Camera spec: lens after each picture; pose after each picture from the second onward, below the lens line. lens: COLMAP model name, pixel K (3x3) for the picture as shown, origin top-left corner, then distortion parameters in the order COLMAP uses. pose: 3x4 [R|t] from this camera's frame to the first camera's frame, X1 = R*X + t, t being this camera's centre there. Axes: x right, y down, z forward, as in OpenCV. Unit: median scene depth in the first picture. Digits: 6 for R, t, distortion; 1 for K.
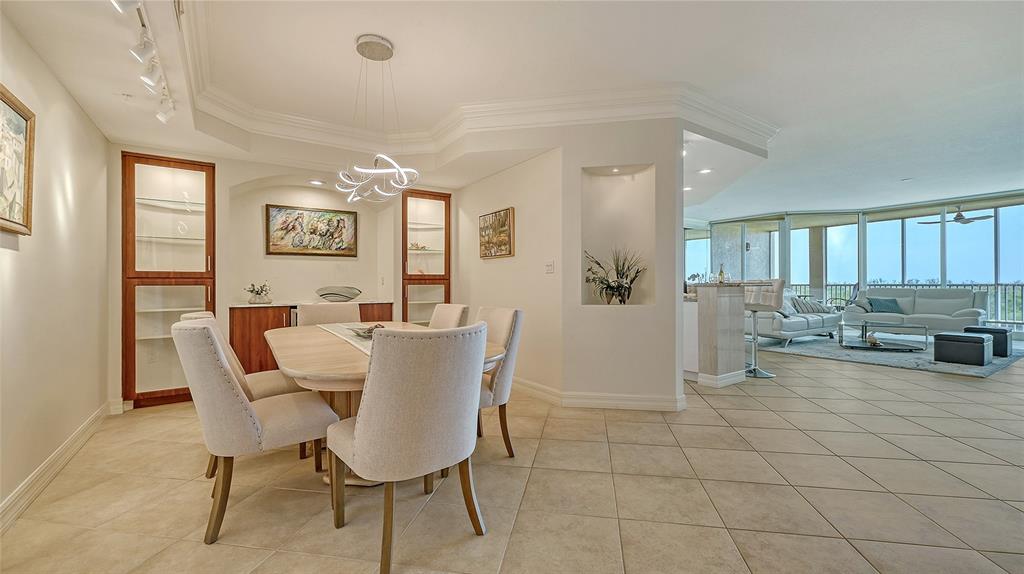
lens RADIAL K [[410.3, 0, 513.0], [0, 410.3, 283.7], [0, 0, 1]] dist [0.000759, 0.000367]
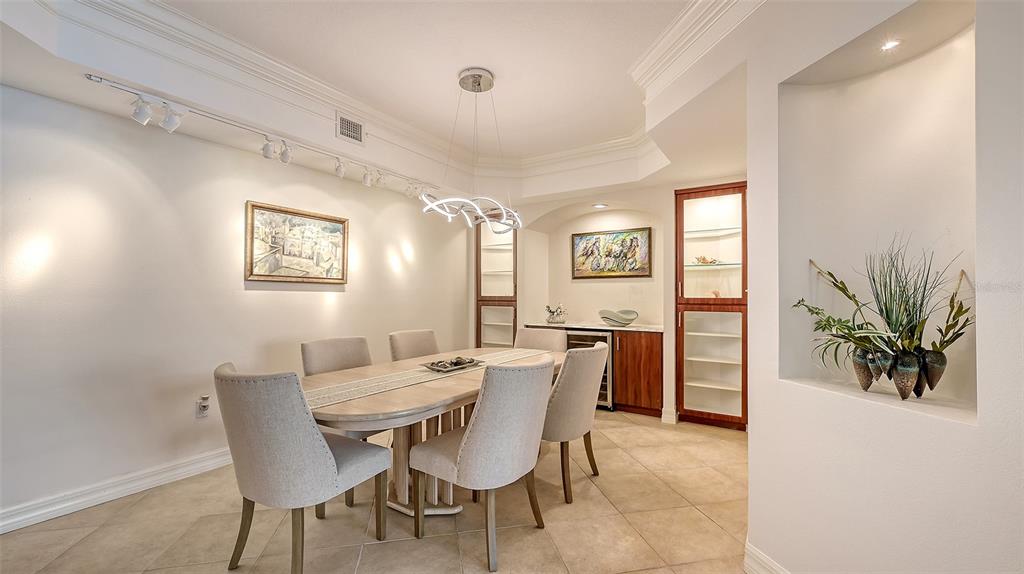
lens RADIAL K [[410.3, 0, 513.0], [0, 410.3, 283.7], [0, 0, 1]] dist [0.000759, 0.000367]
pose [[0.385581, -0.019431, -0.922470, 0.350440], [-0.003320, 0.999743, -0.022446, -0.031463], [0.922668, 0.011717, 0.385417, 0.399807]]
